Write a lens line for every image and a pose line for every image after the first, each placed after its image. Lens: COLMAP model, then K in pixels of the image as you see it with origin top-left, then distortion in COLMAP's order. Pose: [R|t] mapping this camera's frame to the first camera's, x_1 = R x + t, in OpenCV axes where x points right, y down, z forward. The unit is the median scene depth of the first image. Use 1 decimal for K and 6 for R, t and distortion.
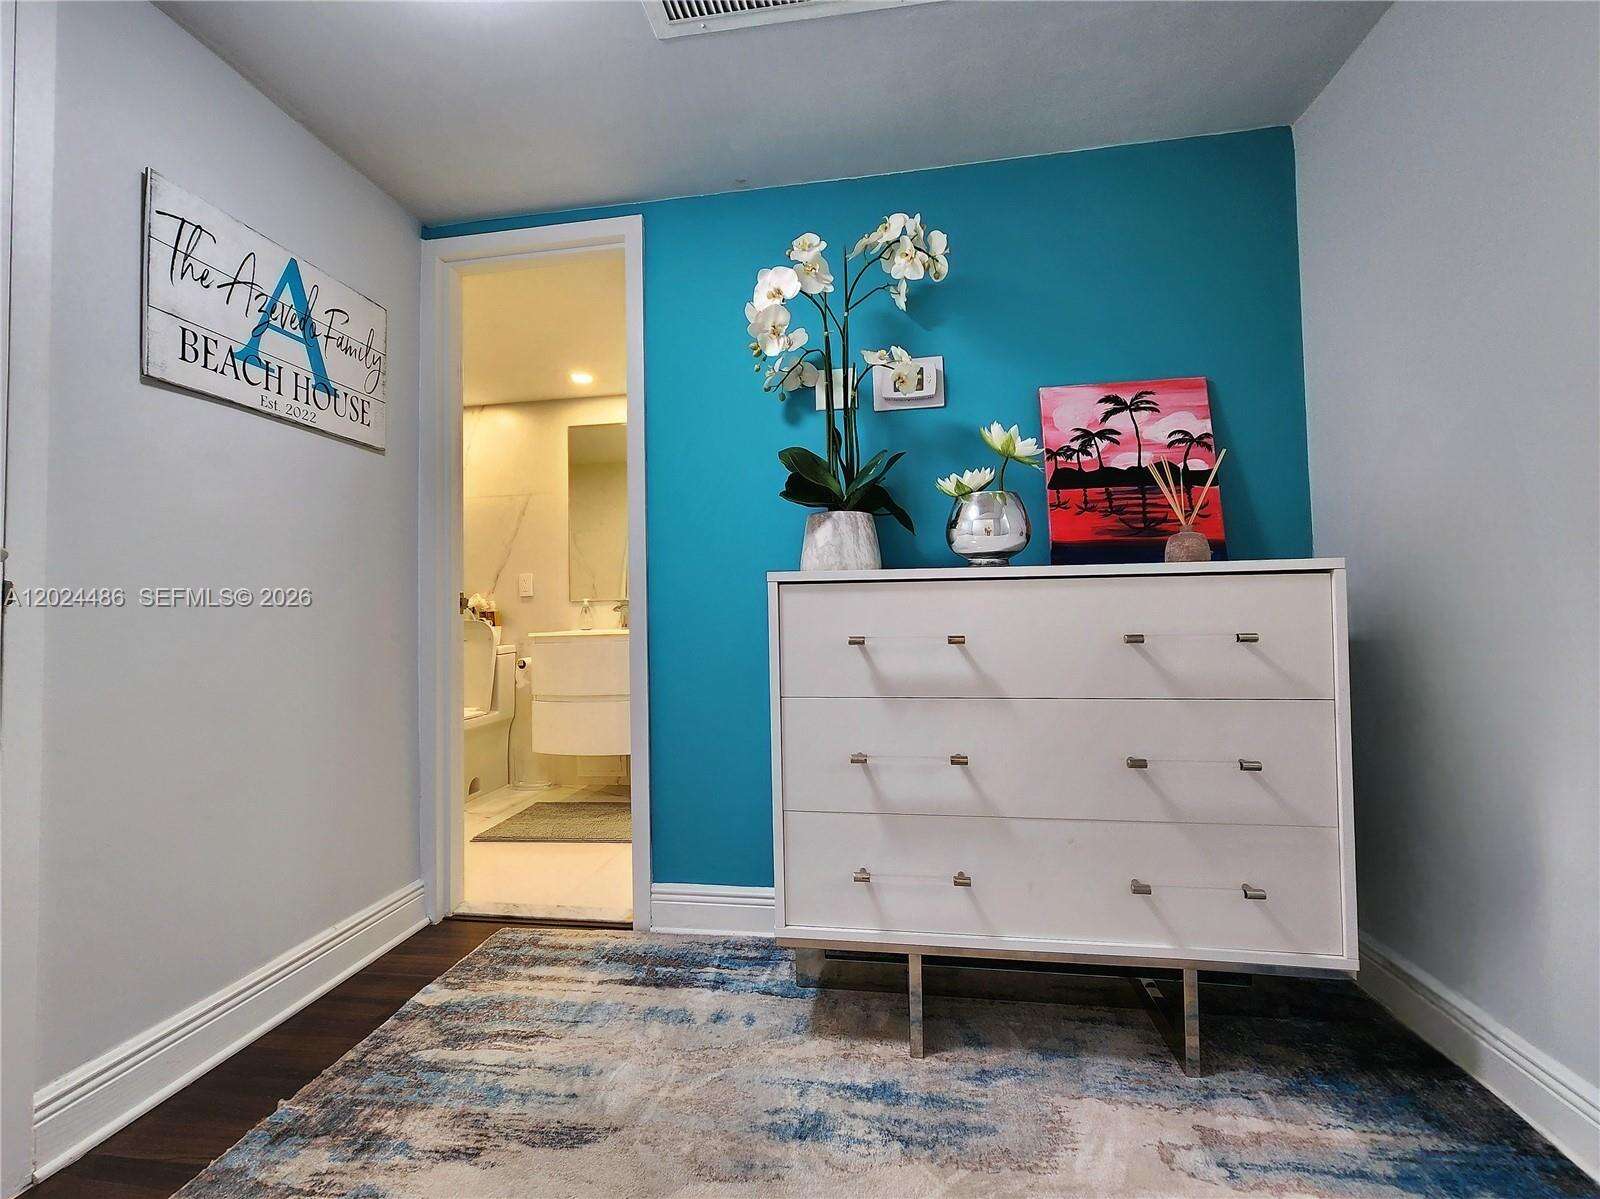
lens RADIAL K [[657.0, 0, 806.2], [0, 657.0, 598.0], [0, 0, 1]] dist [-0.003928, 0.002051]
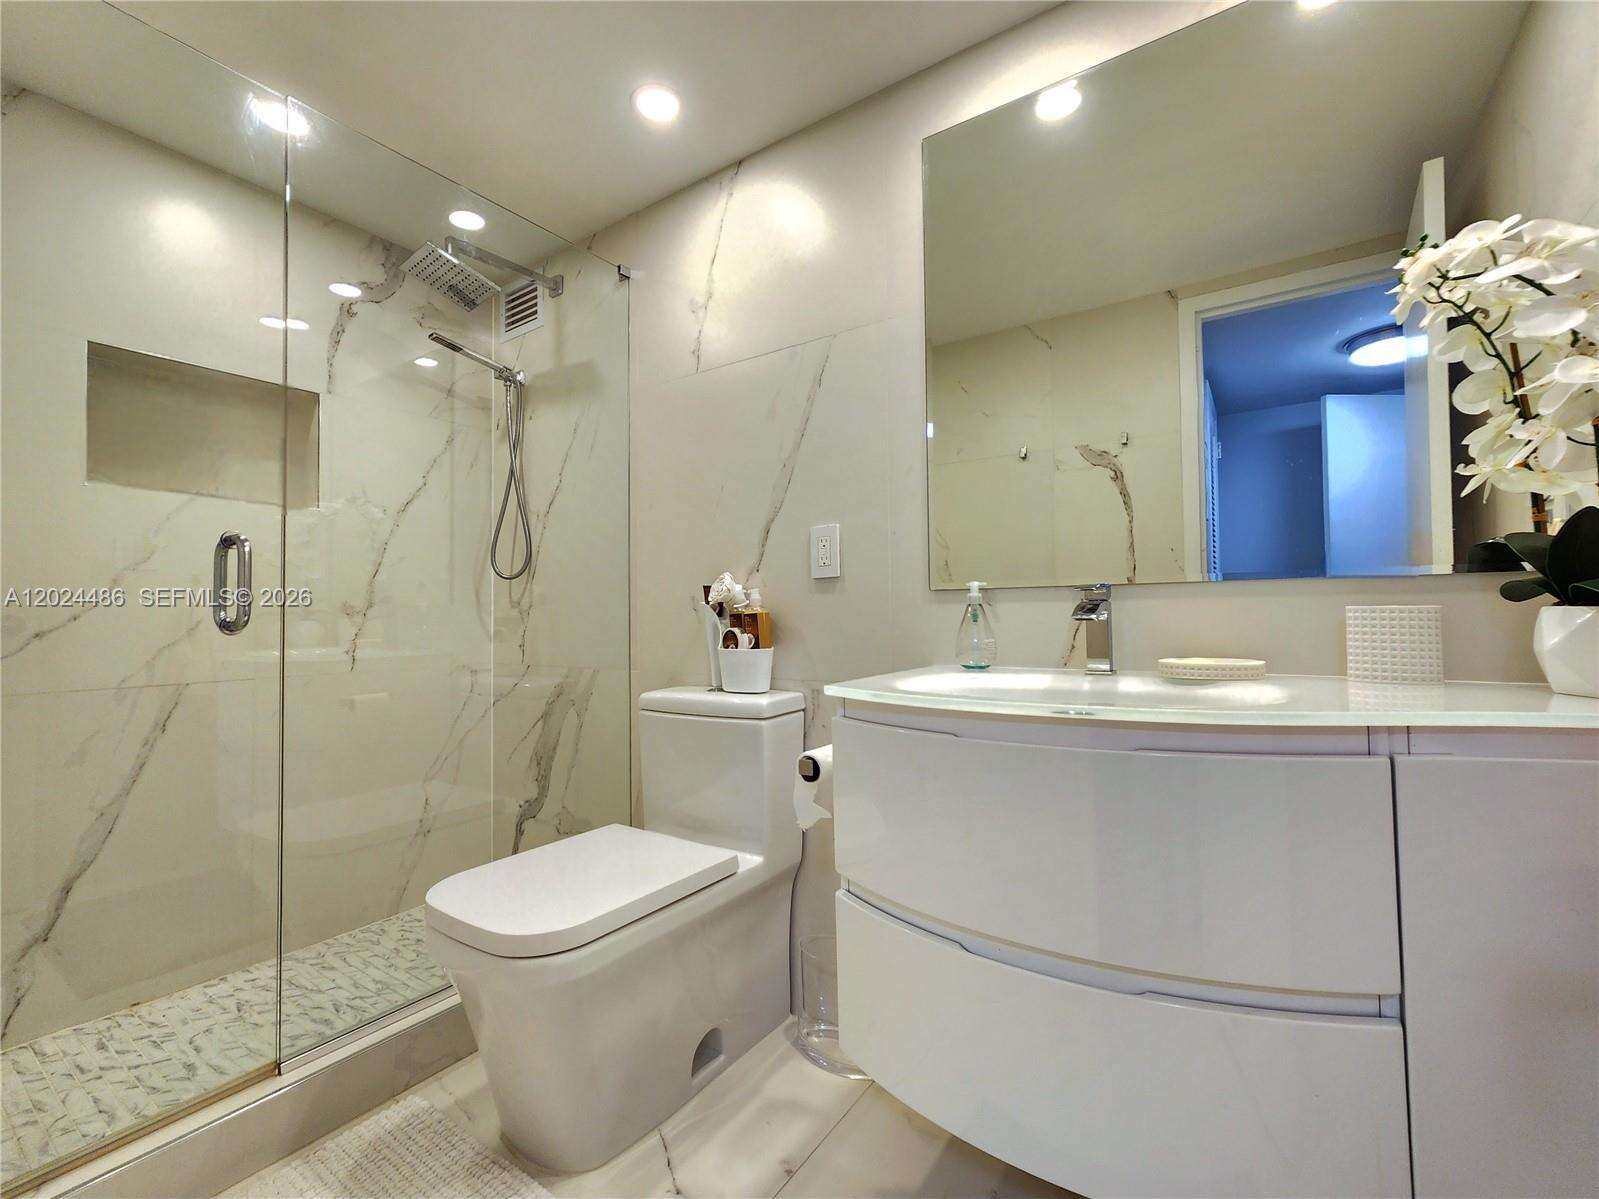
lens RADIAL K [[698.3, 0, 813.8], [0, 698.3, 599.0], [0, 0, 1]] dist [0.005193, 0.001336]
pose [[0.900456, 0.003141, -0.434937, -0.242546], [0.006839, 0.999748, 0.021378, 0.001605], [0.434894, -0.022225, 0.900207, 0.602118]]
